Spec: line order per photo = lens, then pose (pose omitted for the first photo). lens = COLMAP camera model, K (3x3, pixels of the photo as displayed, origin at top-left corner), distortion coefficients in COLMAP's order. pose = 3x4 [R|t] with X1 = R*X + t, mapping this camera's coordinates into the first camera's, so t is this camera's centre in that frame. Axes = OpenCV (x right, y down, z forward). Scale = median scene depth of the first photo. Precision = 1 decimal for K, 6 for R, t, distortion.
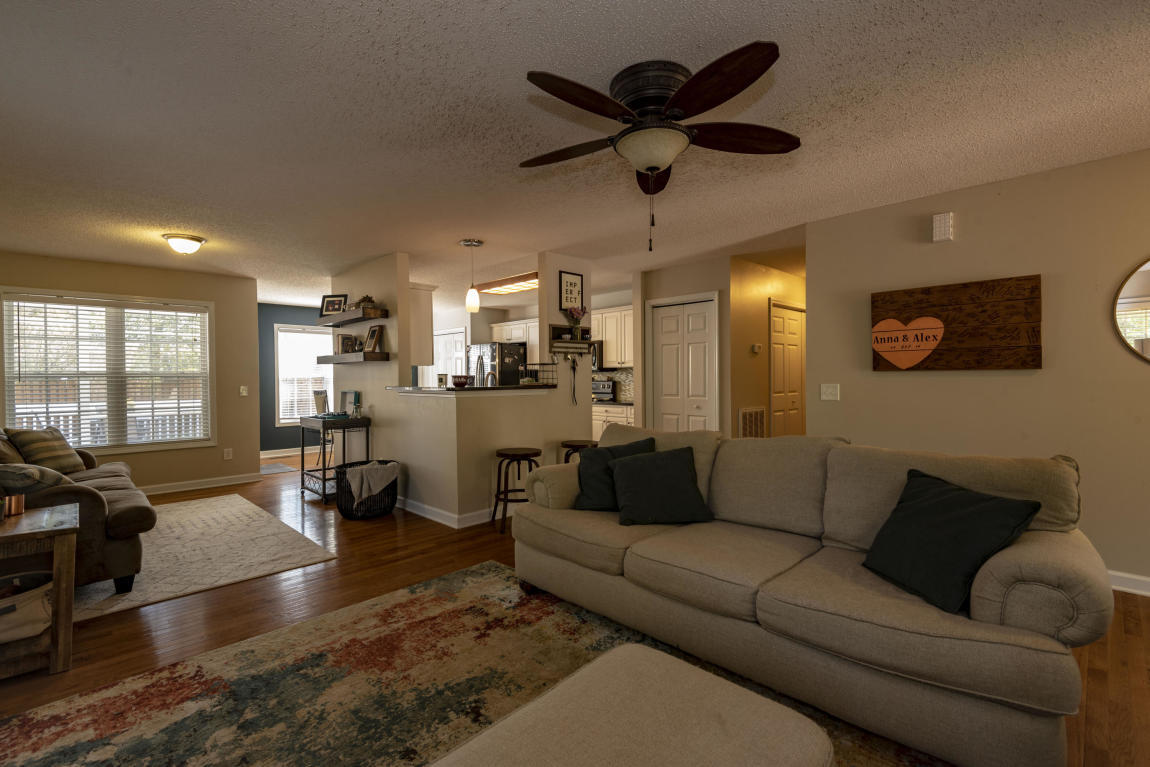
lens RADIAL K [[516.4, 0, 573.6], [0, 516.4, 380.3], [0, 0, 1]] dist [0.024029, -0.010873]
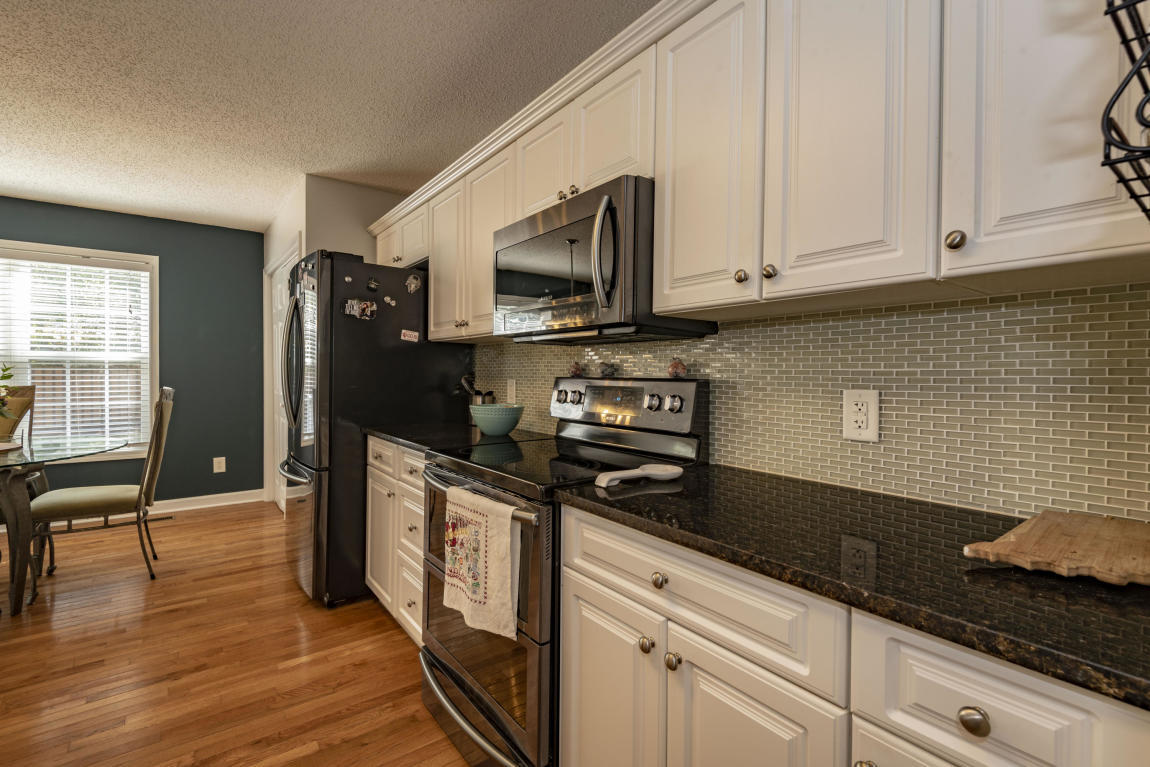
lens RADIAL K [[516.4, 0, 573.6], [0, 516.4, 380.3], [0, 0, 1]] dist [0.024029, -0.010873]
pose [[0.992617, 0.018199, -0.119919, 0.047315], [-0.017916, 0.999834, 0.003434, 0.001863], [0.119962, -0.001260, 0.992778, 0.747414]]
